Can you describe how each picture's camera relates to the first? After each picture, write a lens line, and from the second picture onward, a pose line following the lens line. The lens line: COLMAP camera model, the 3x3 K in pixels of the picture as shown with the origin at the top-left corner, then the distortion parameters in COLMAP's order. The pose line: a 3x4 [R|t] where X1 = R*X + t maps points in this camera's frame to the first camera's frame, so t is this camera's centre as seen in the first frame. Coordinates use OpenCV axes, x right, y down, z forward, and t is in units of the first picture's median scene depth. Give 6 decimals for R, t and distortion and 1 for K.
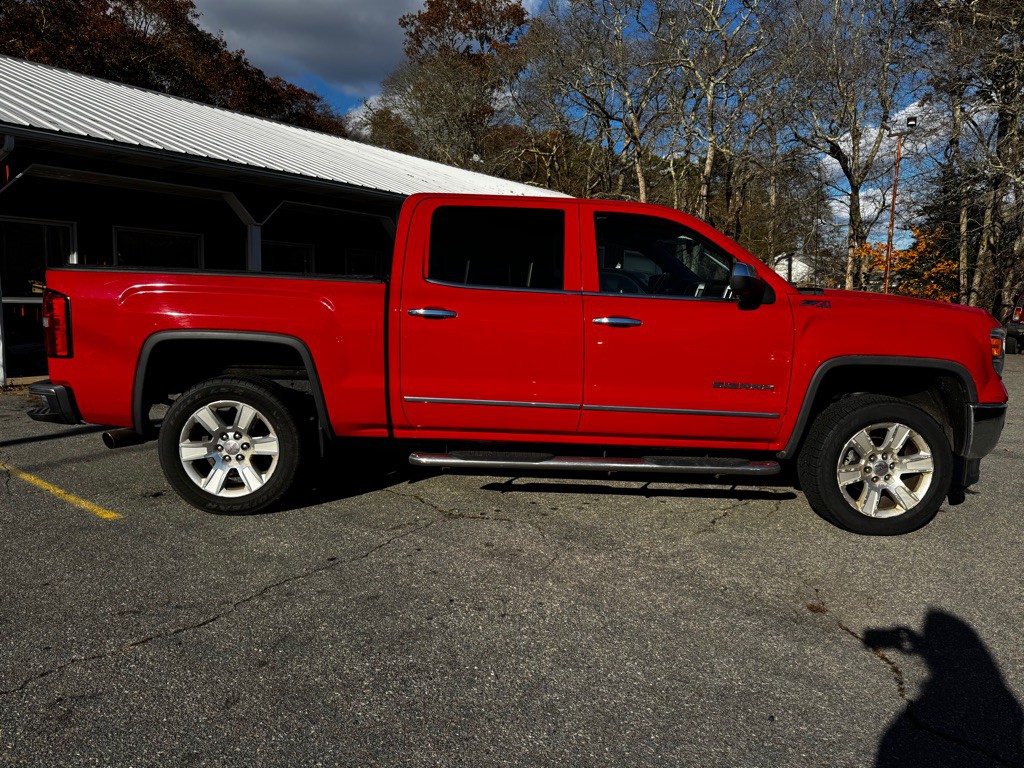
lens RADIAL K [[727.1, 0, 500.0], [0, 727.1, 387.2], [0, 0, 1]] dist [0.117892, -0.206288]
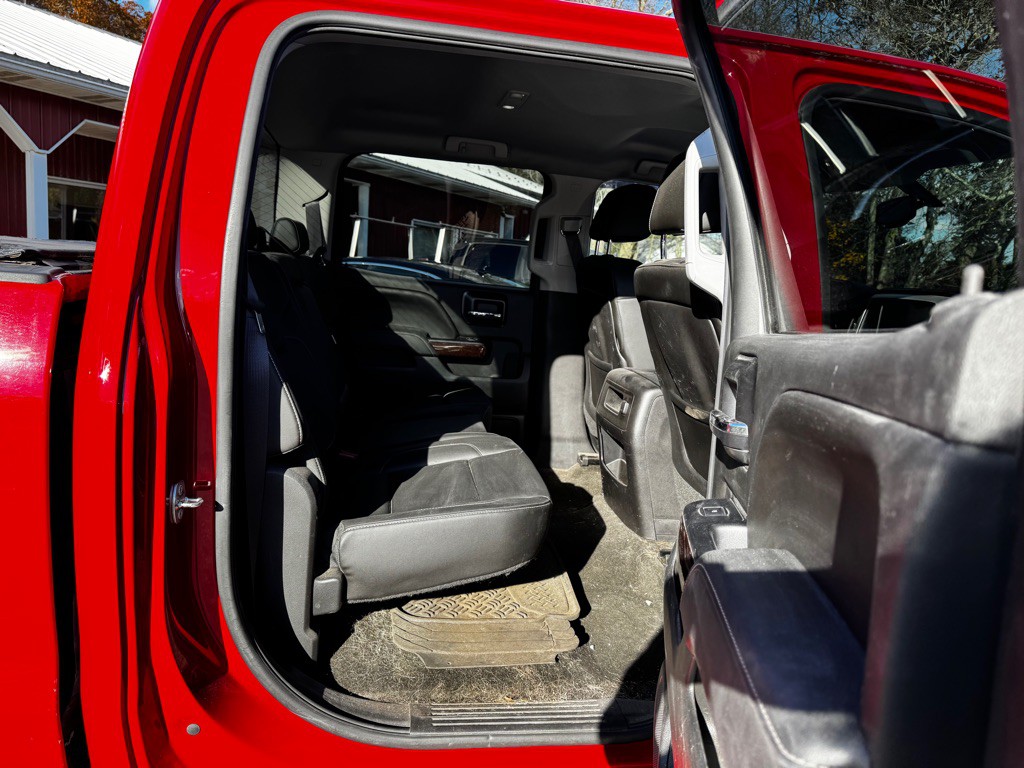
lens RADIAL K [[722.8, 0, 503.7], [0, 722.8, 380.9], [0, 0, 1]] dist [0.056879, -0.065172]
pose [[0.985979, 0.019882, 0.165683, -0.008336], [-0.025378, 0.999193, 0.031118, -0.019709], [-0.164931, -0.034886, 0.985688, 0.121917]]
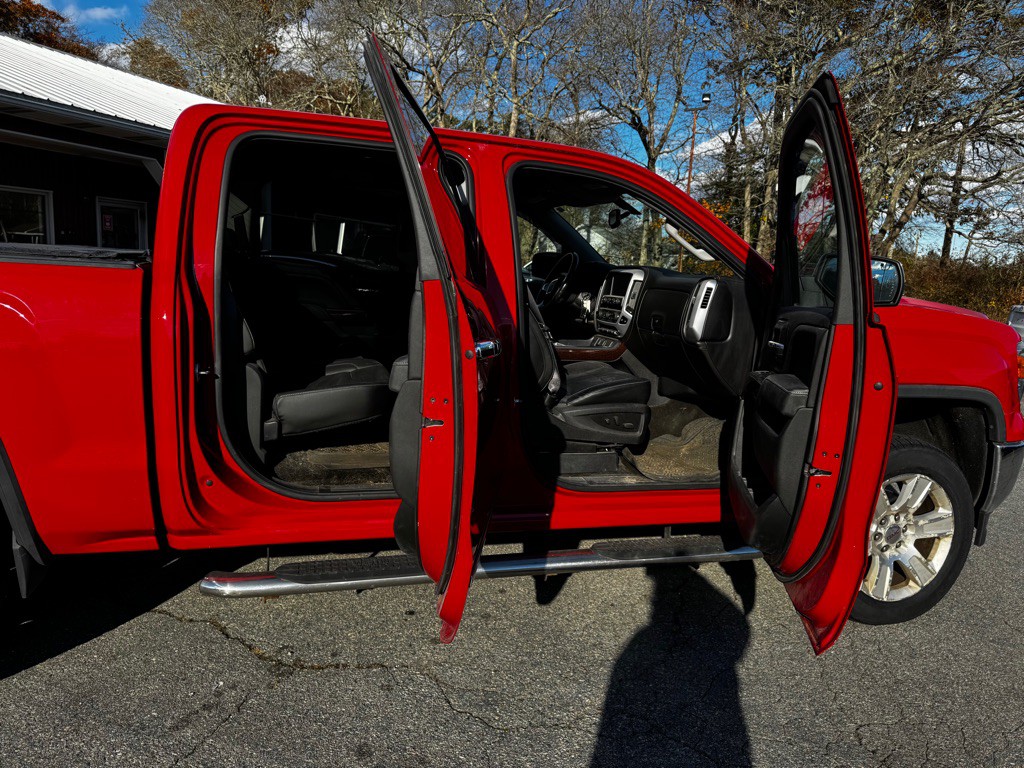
lens RADIAL K [[727.1, 0, 500.0], [0, 727.1, 387.2], [0, 0, 1]] dist [0.117892, -0.206288]
pose [[0.961896, -0.026460, 0.272133, -0.008954], [0.012822, 0.998577, 0.051770, -0.012776], [-0.273116, -0.046308, 0.960866, 0.066636]]
